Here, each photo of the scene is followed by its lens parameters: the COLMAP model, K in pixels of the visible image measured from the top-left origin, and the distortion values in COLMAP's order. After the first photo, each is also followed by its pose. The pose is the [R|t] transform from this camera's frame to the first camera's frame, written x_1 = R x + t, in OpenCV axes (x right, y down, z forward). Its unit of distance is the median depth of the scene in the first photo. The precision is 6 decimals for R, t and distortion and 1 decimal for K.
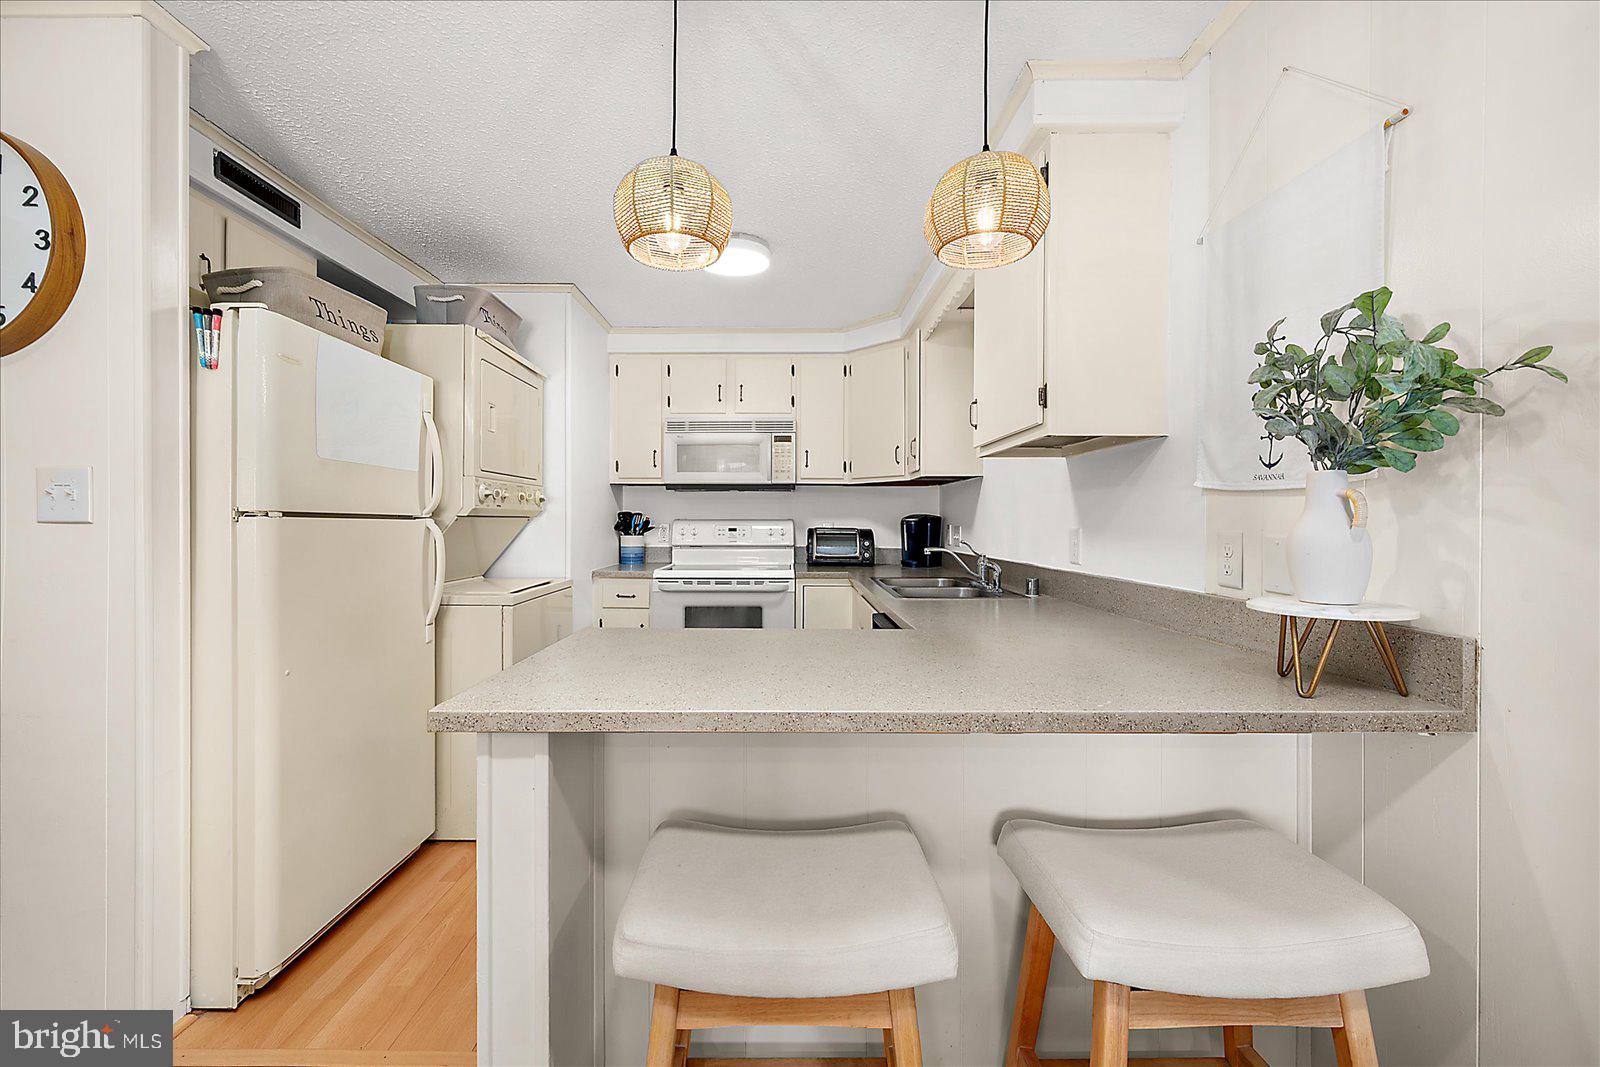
lens RADIAL K [[628.7, 0, 783.9], [0, 628.7, 522.3], [0, 0, 1]] dist [-0.000096, -0.000054]
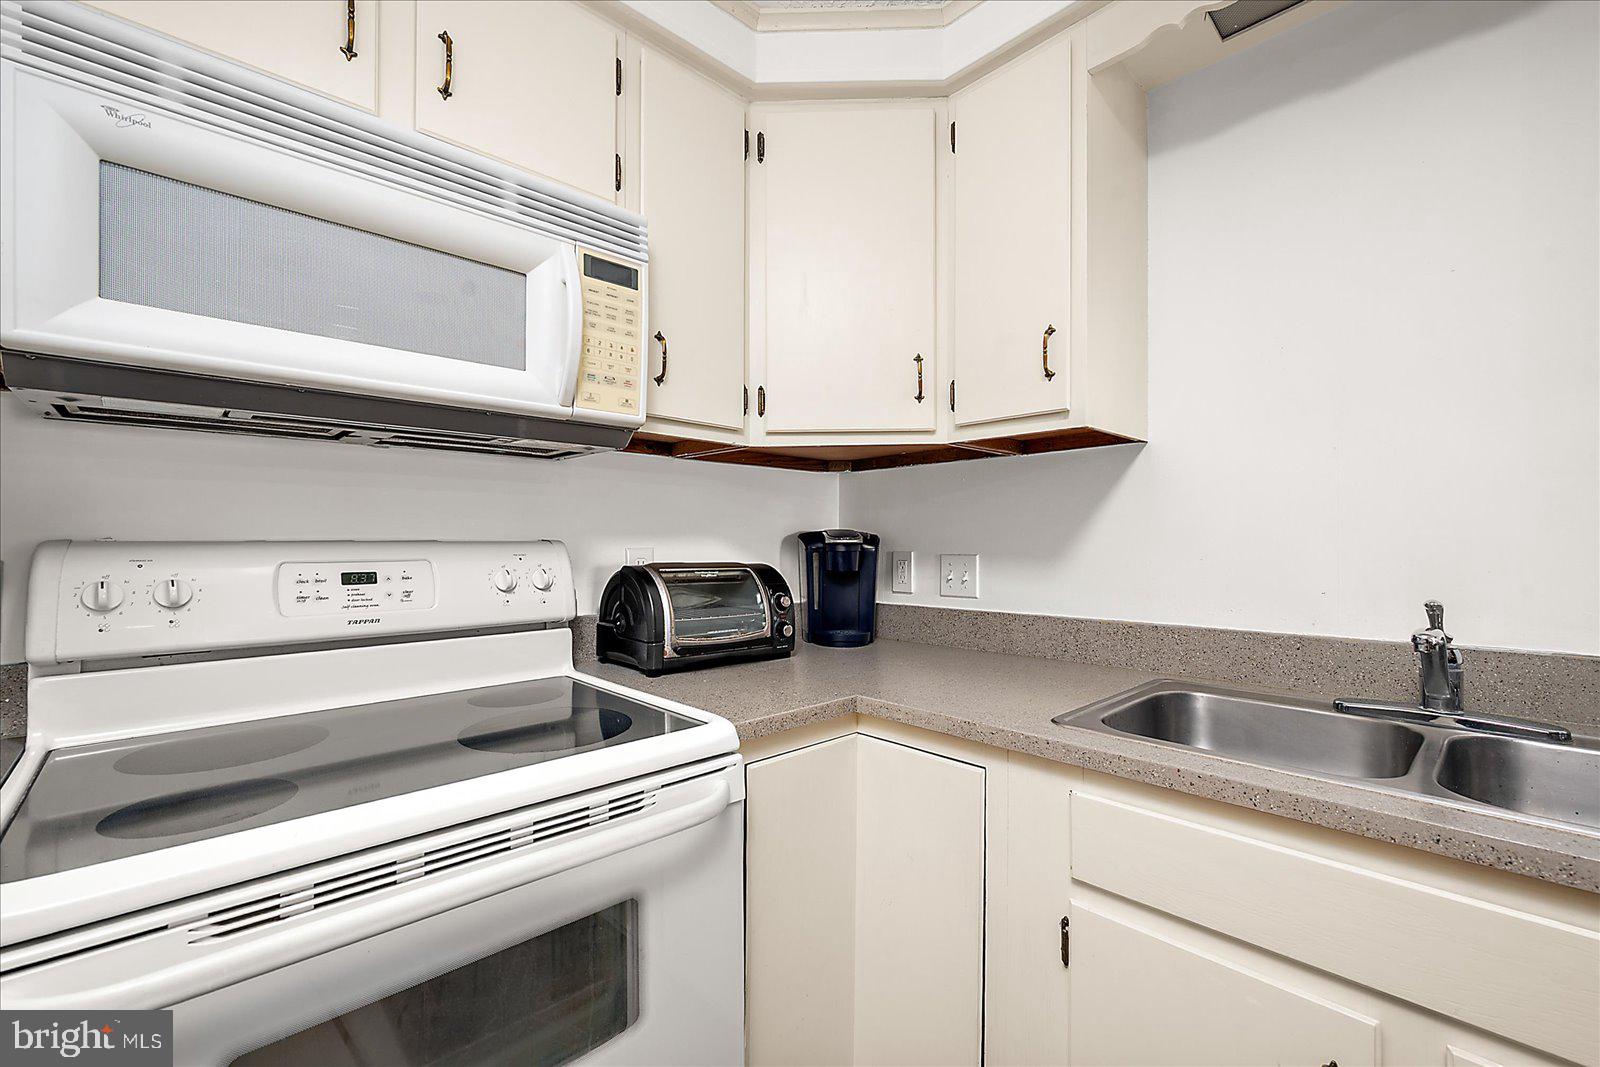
lens RADIAL K [[664.2, 0, 797.2], [0, 664.2, 538.5], [0, 0, 1]] dist [-0.001300, -0.000168]
pose [[0.725272, 0.000935, 0.688461, -0.155426], [0.006026, 0.999952, -0.007707, -0.002449], [-0.688436, 0.009738, 0.725232, 0.707330]]
